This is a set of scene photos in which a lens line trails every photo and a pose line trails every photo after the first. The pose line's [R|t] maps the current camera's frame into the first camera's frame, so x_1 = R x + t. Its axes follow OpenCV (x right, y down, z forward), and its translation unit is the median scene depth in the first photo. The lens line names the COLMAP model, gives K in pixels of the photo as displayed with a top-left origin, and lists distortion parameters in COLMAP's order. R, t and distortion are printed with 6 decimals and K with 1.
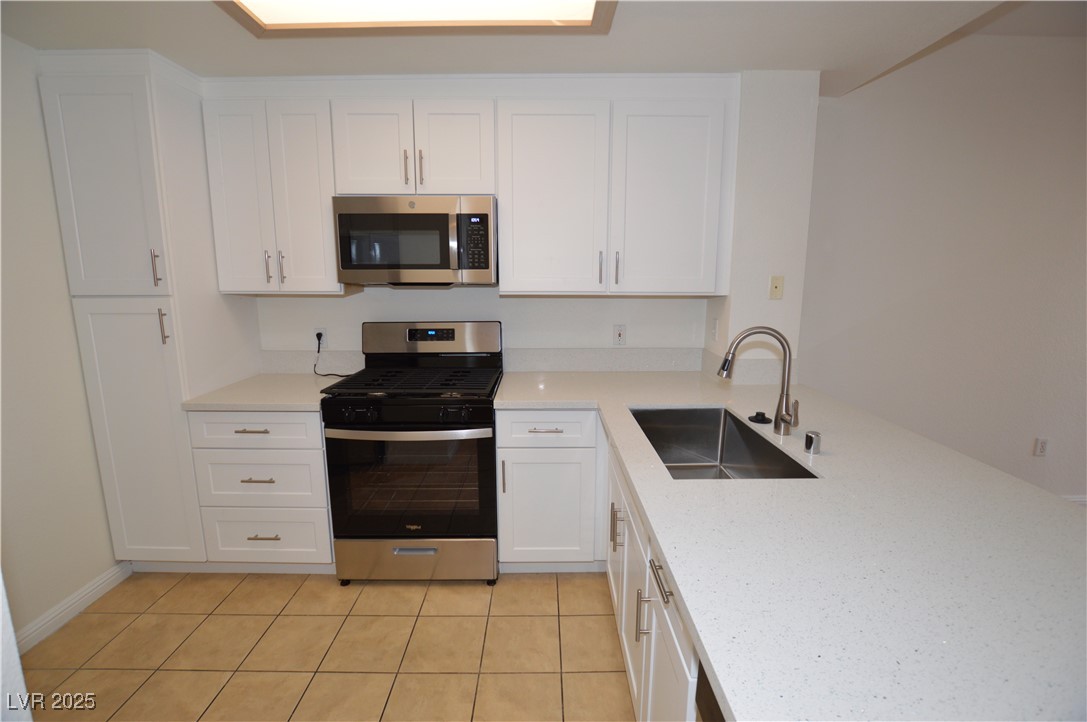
lens RADIAL K [[483.8, 0, 544.9], [0, 483.8, 356.6], [0, 0, 1]] dist [-0.029068, 0.001185]
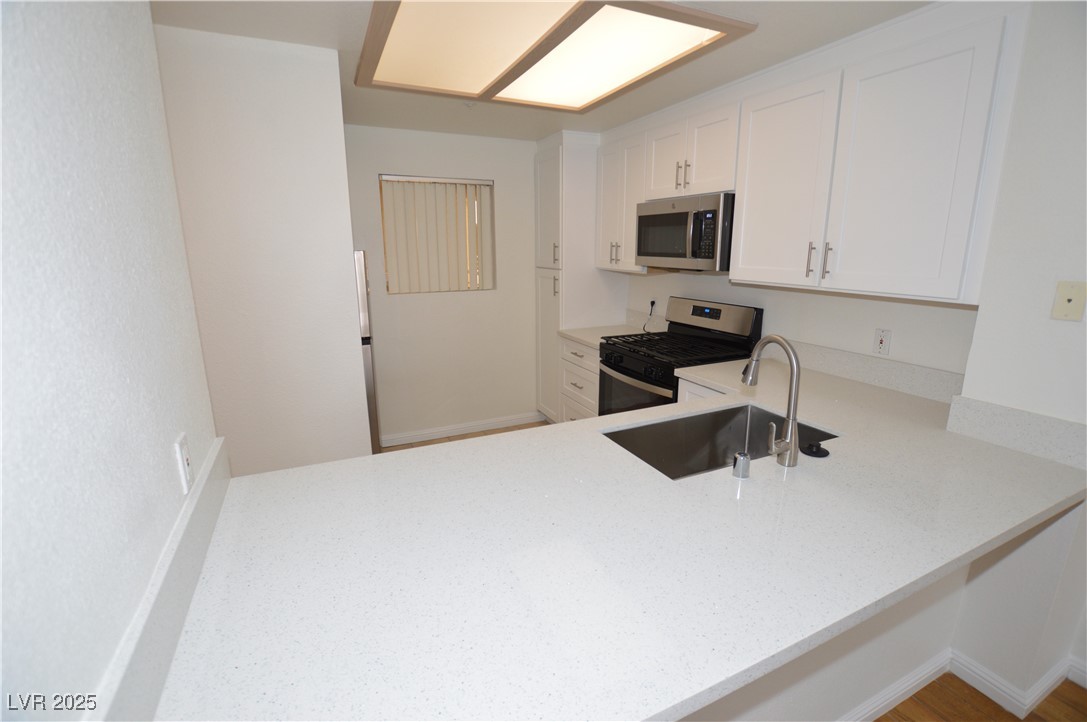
lens RADIAL K [[483.8, 0, 544.9], [0, 483.8, 356.6], [0, 0, 1]] dist [-0.029068, 0.001185]
pose [[0.418735, 0.202607, -0.885218, 0.779089], [-0.151410, 0.976725, 0.151929, -0.069366], [0.895397, 0.070413, 0.439666, 0.167058]]
